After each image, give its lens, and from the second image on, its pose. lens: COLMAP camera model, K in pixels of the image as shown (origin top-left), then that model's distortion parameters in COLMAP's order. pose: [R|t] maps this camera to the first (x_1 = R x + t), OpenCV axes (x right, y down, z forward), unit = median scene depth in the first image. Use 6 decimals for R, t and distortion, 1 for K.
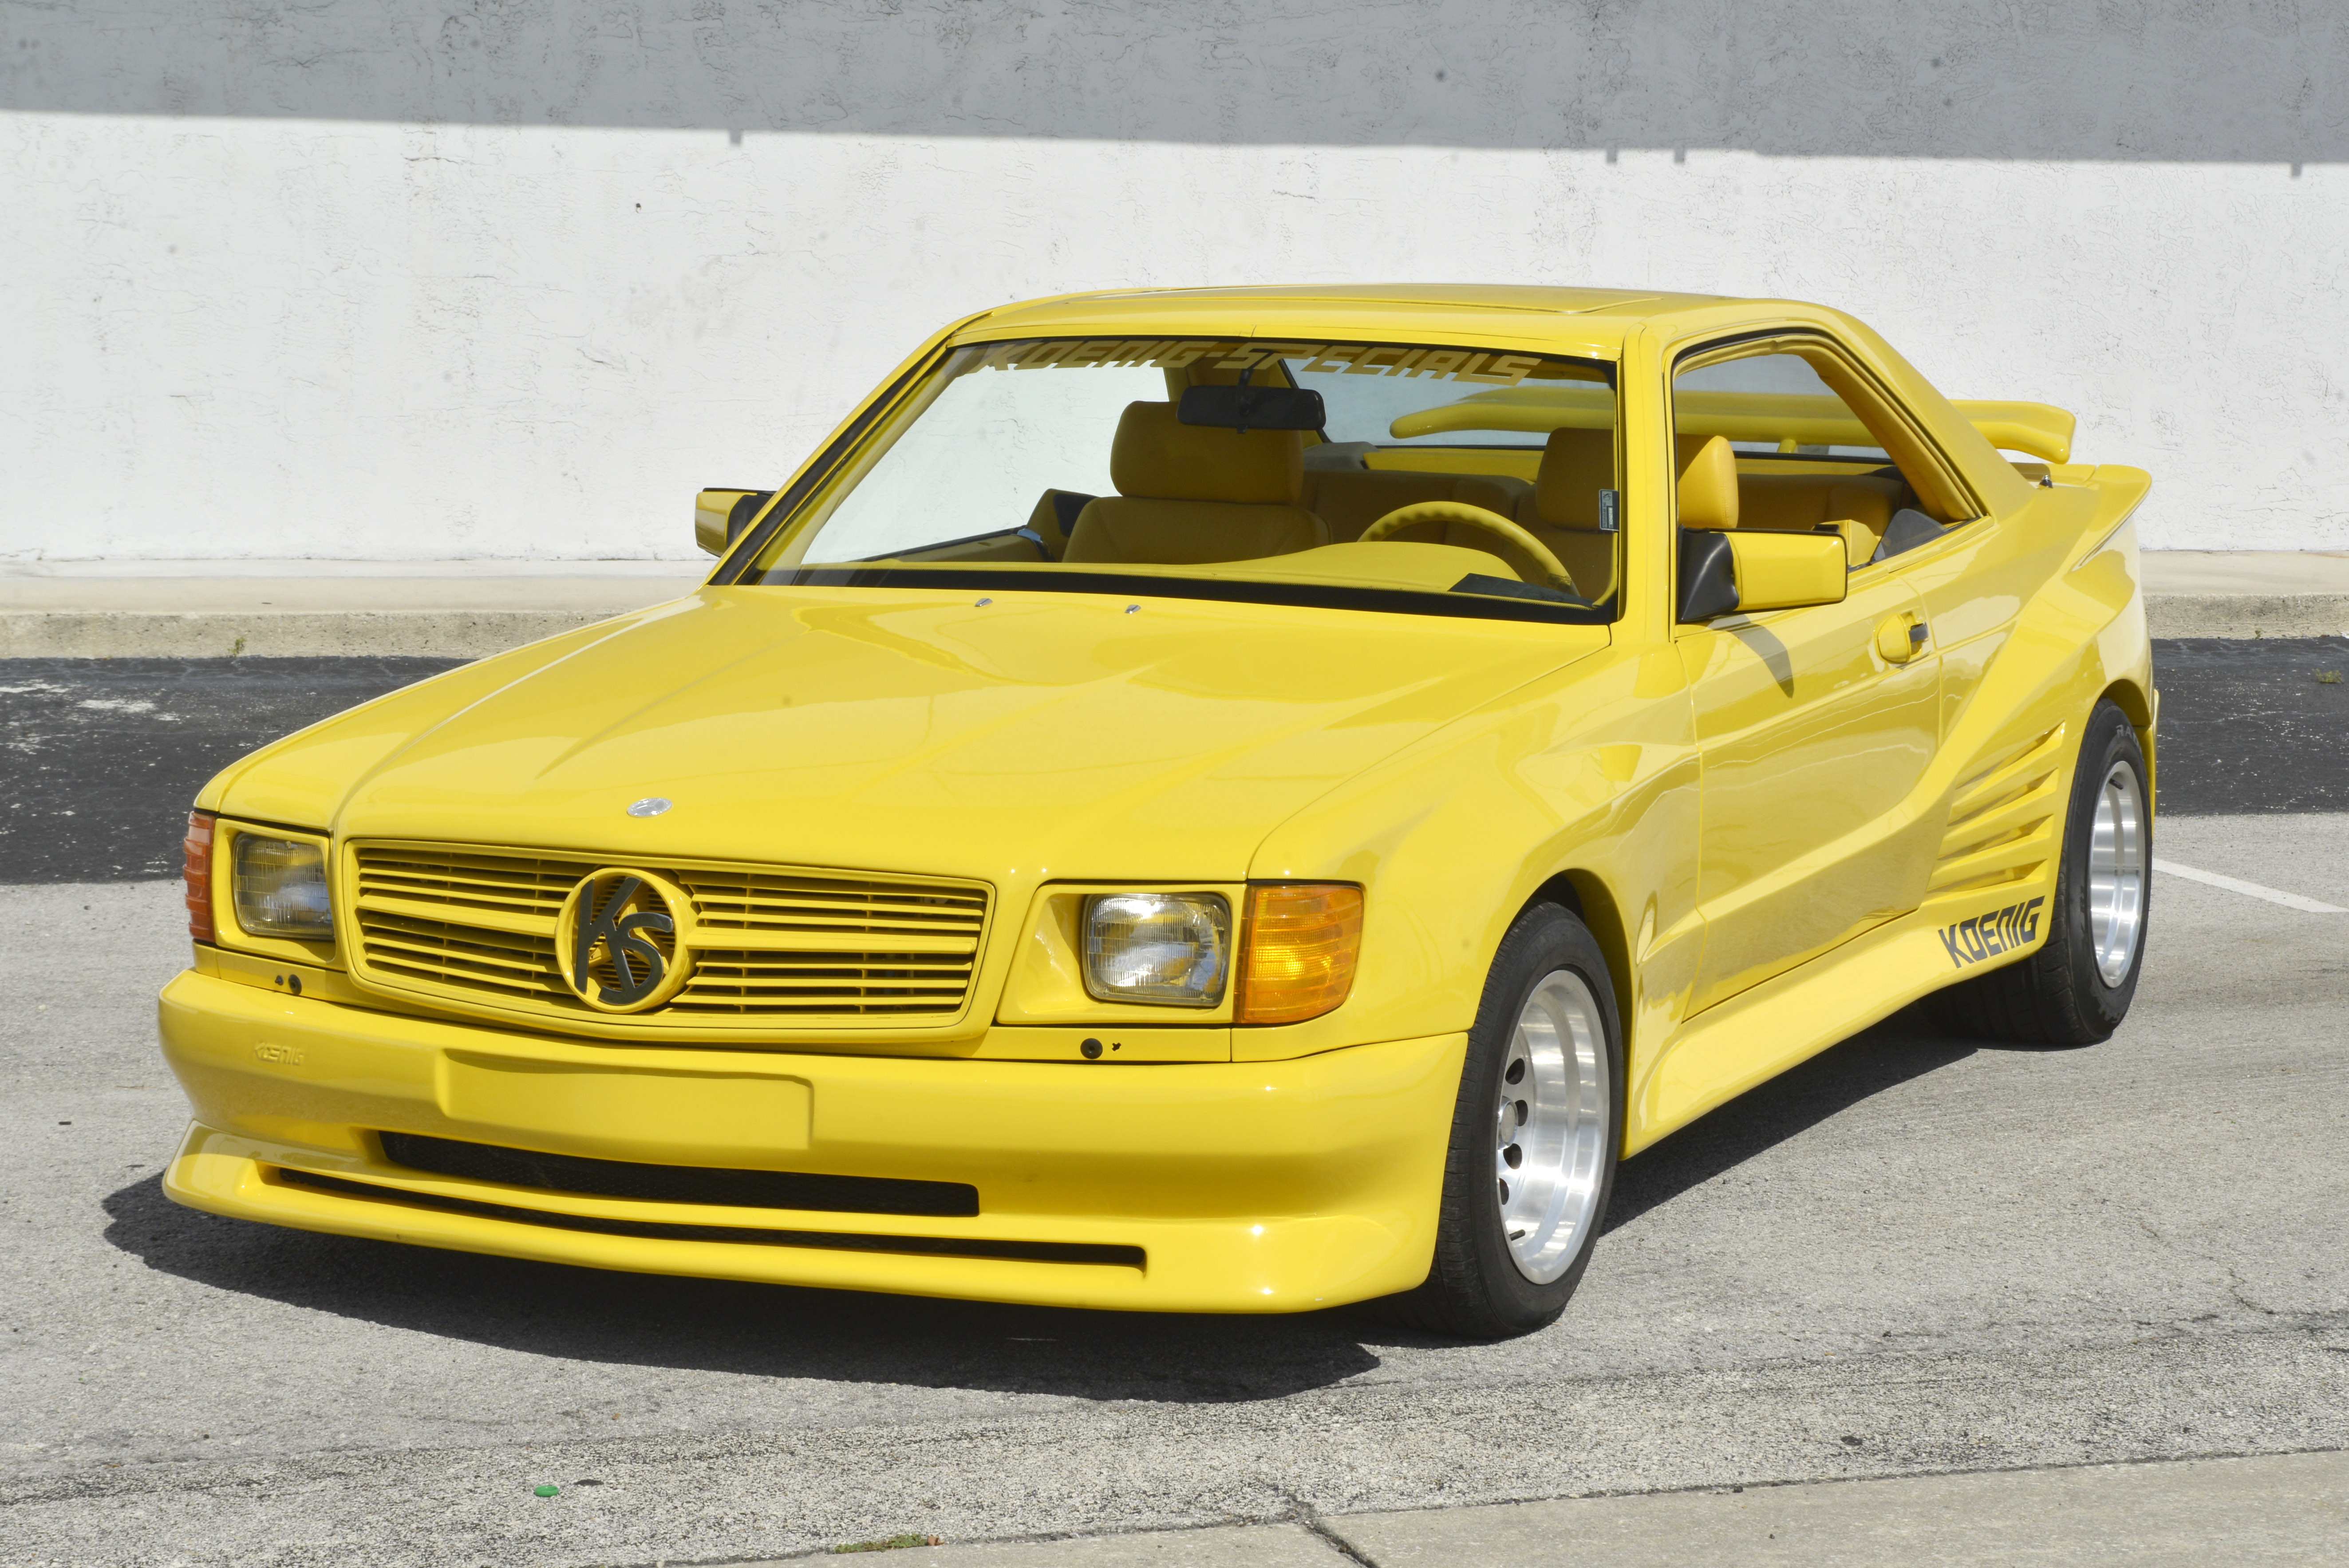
lens RADIAL K [[5102.7, 0, 1176.3], [0, 5102.7, 867.6], [0, 0, 1]] dist [0.085630, 0.718421]
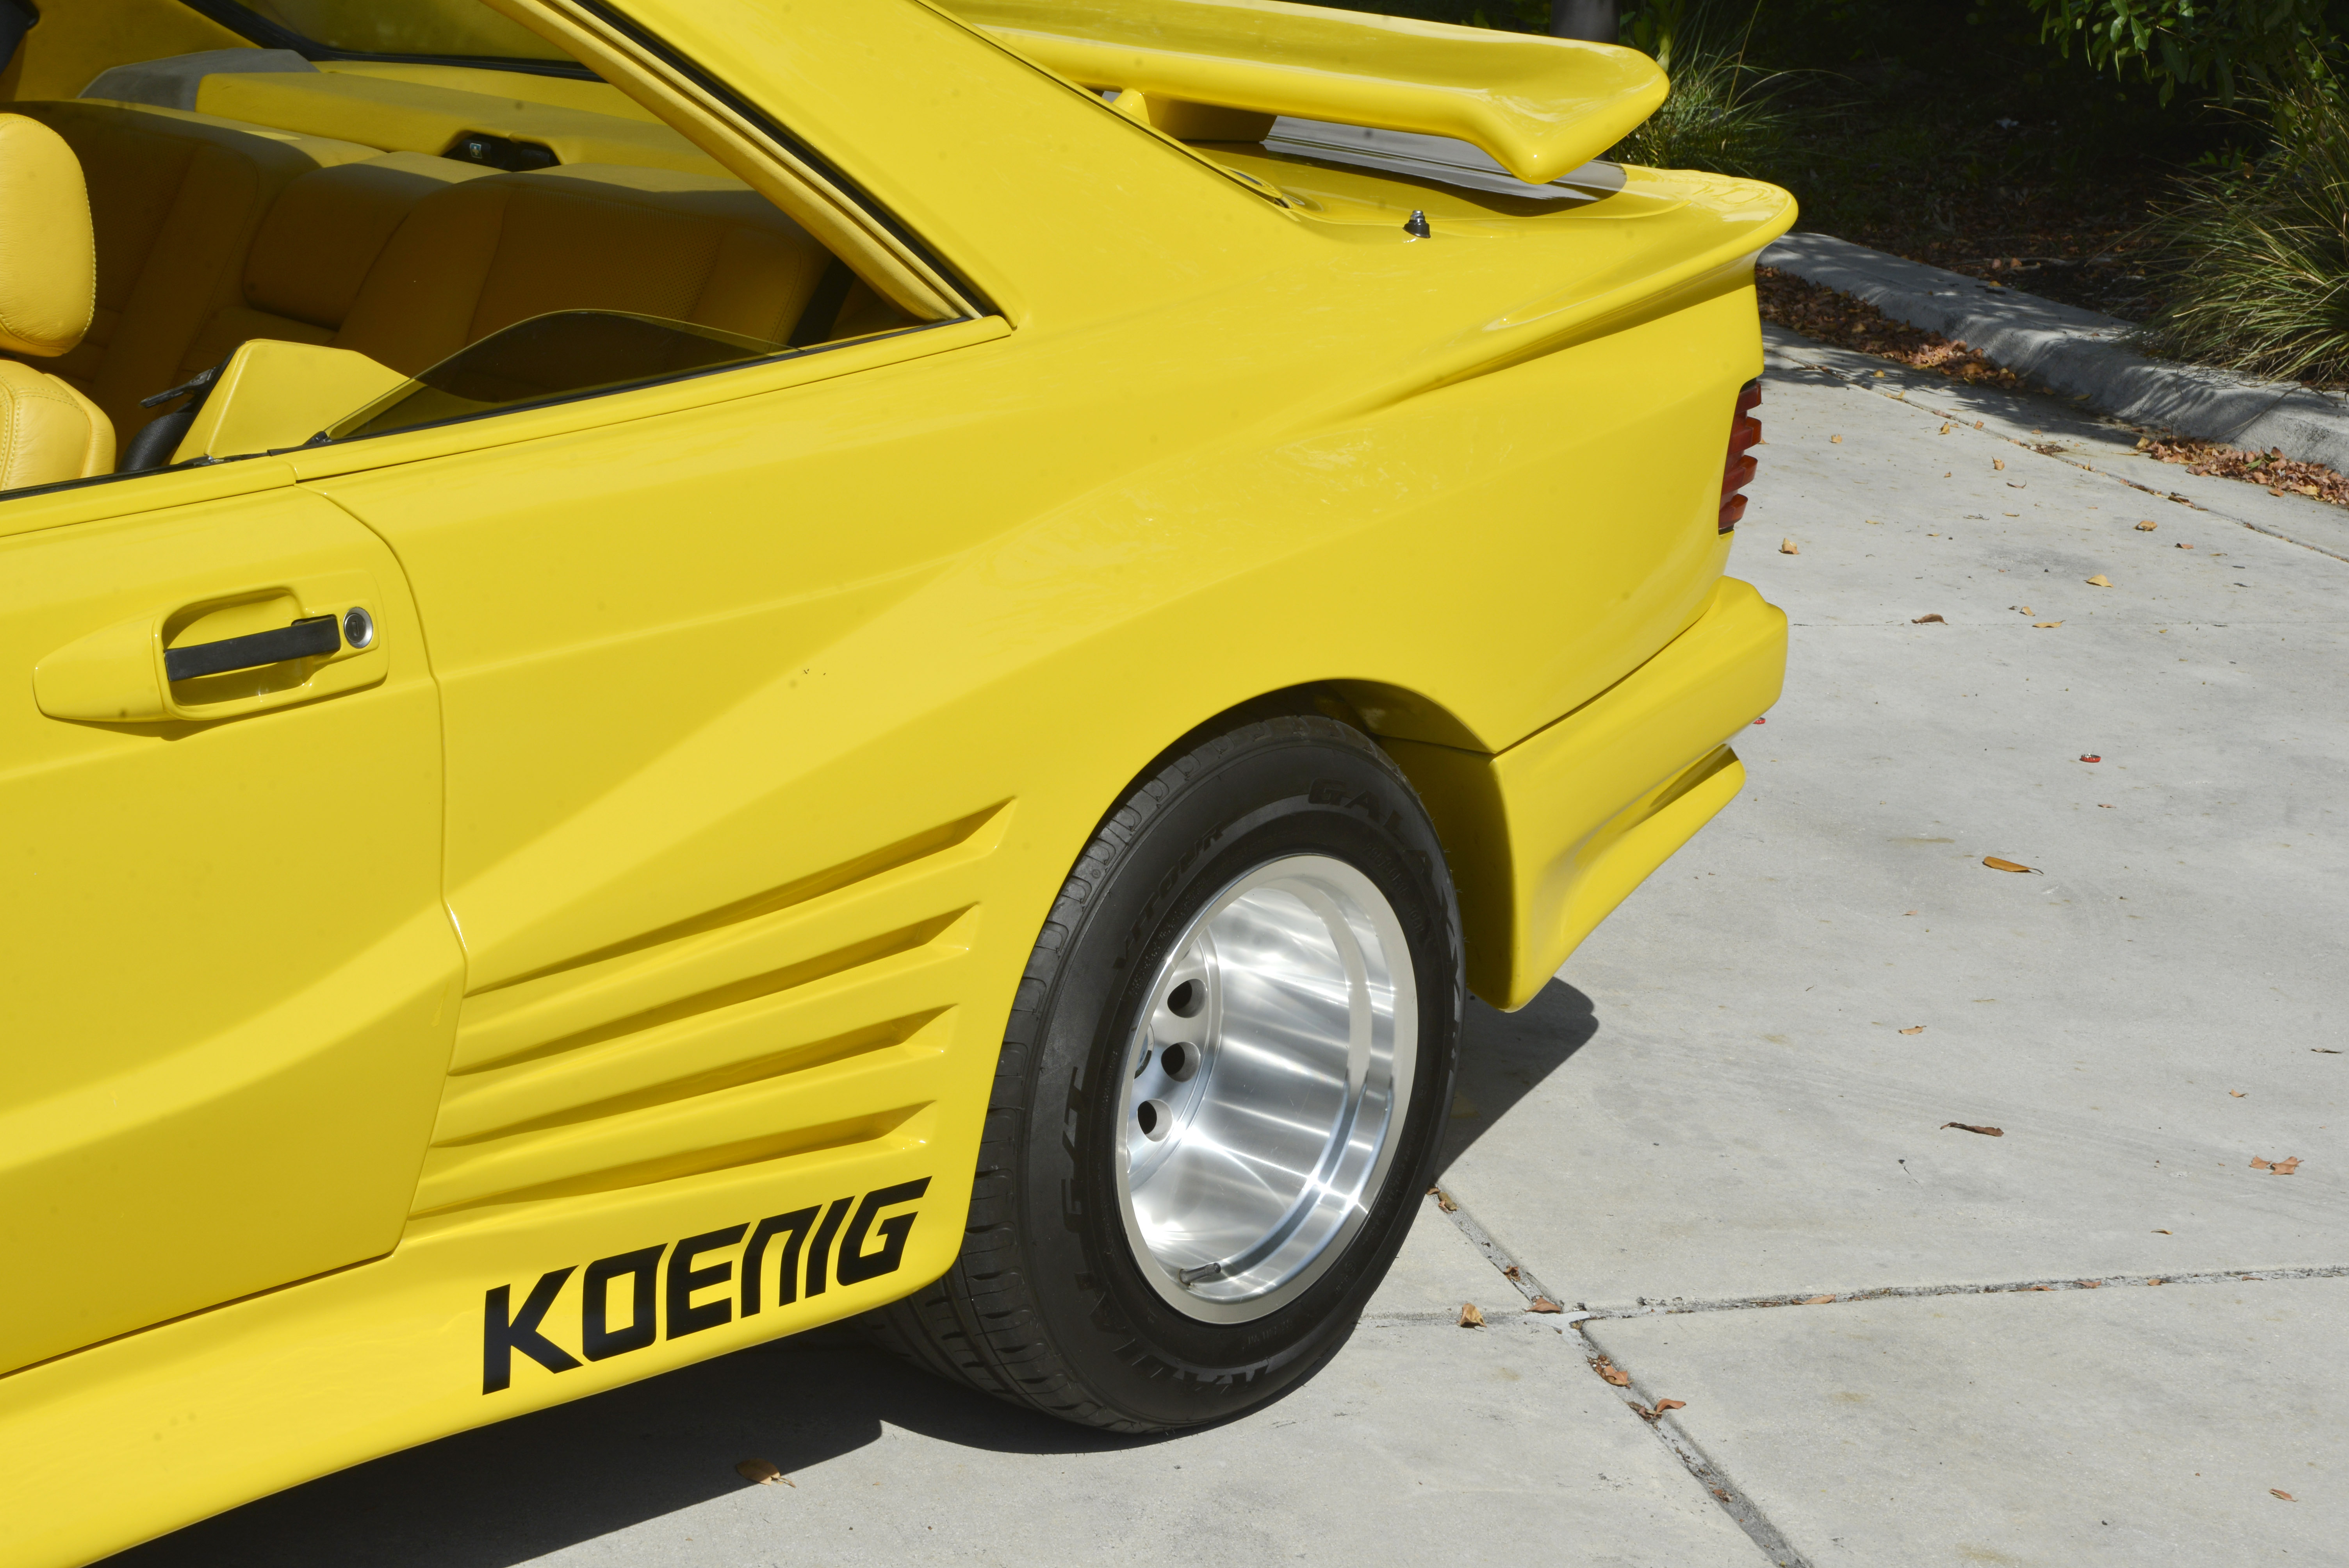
lens RADIAL K [[4286.4, 0, 1174.5], [0, 4286.4, 784.0], [0, 0, 1]] dist [0.088200, 0.231923]
pose [[0.957160, 0.109192, -0.268184, 0.379080], [-0.078028, 0.989177, 0.124262, -0.102637], [0.278850, -0.098013, 0.955320, 0.847147]]
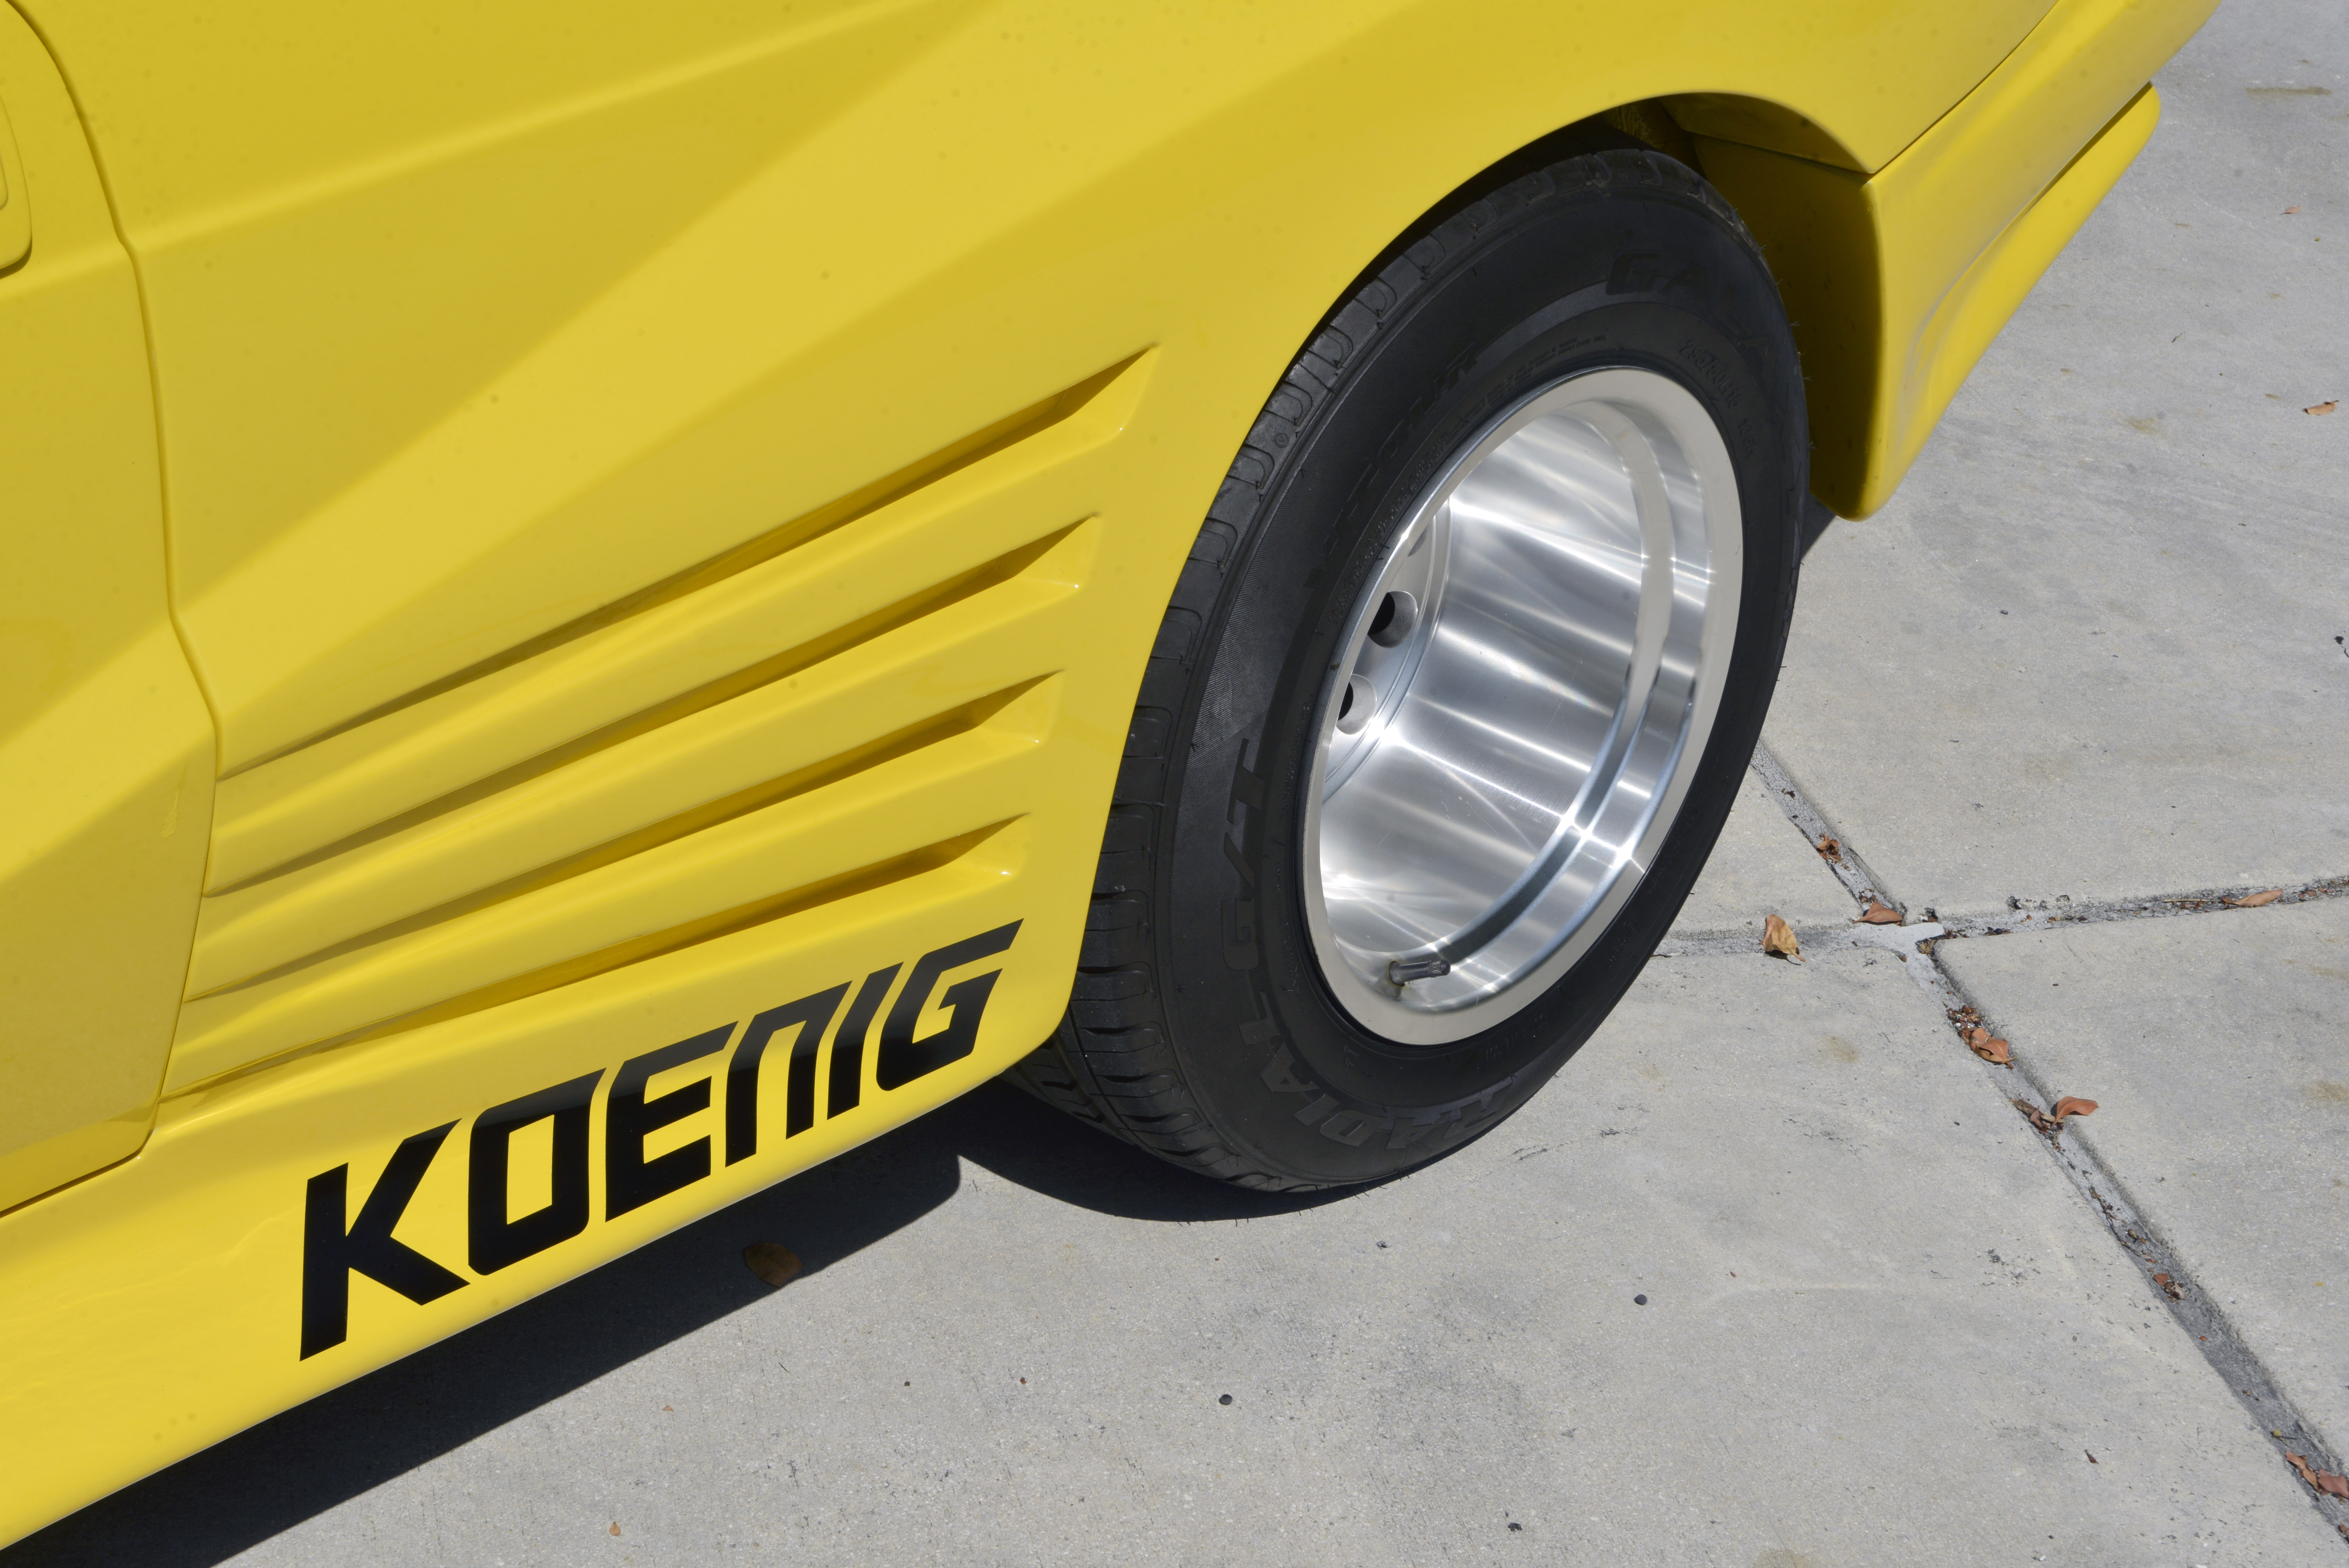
lens RADIAL K [[3958.4, 0, 1174.5], [0, 3958.4, 784.0], [0, 0, 1]] dist [0.084639, 0.303058]
pose [[0.948420, 0.185915, -0.256777, 0.308554], [-0.082190, 0.926489, 0.367238, -0.113227], [0.306176, -0.327191, 0.893981, 1.052223]]
